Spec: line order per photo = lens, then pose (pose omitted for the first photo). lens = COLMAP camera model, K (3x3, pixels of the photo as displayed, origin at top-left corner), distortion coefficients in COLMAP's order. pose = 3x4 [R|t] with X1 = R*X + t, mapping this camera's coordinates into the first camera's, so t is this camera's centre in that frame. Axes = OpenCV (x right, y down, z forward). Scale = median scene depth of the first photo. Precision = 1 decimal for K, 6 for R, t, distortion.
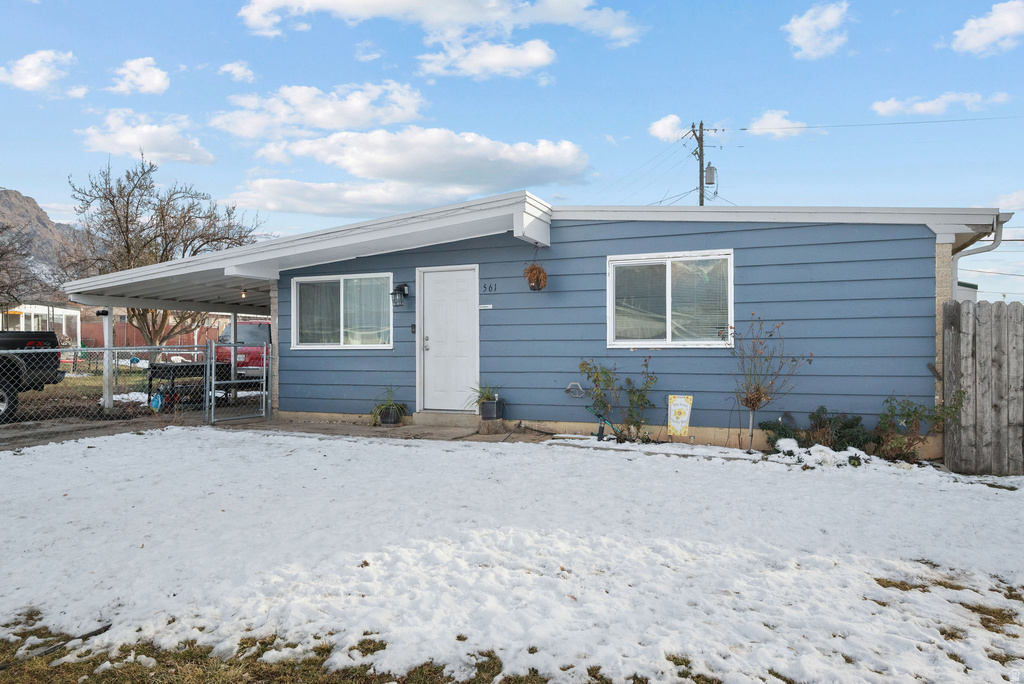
lens RADIAL K [[670.7, 0, 512.0], [0, 670.7, 342.0], [0, 0, 1]] dist [-0.000052, -0.001505]
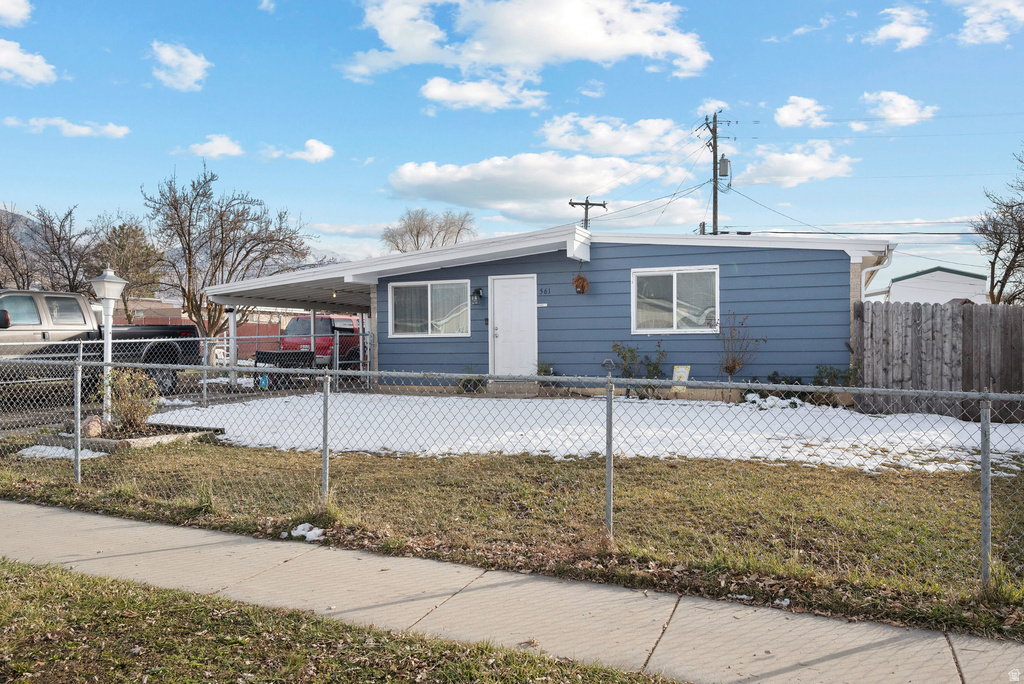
lens RADIAL K [[765.5, 0, 512.0], [0, 765.5, 342.0], [0, 0, 1]] dist [-0.000495, 0.001085]
pose [[0.999975, -0.005170, 0.004724, -0.113426], [0.005138, 0.999964, 0.006716, 0.012631], [-0.004759, -0.006692, 0.999966, -0.589423]]
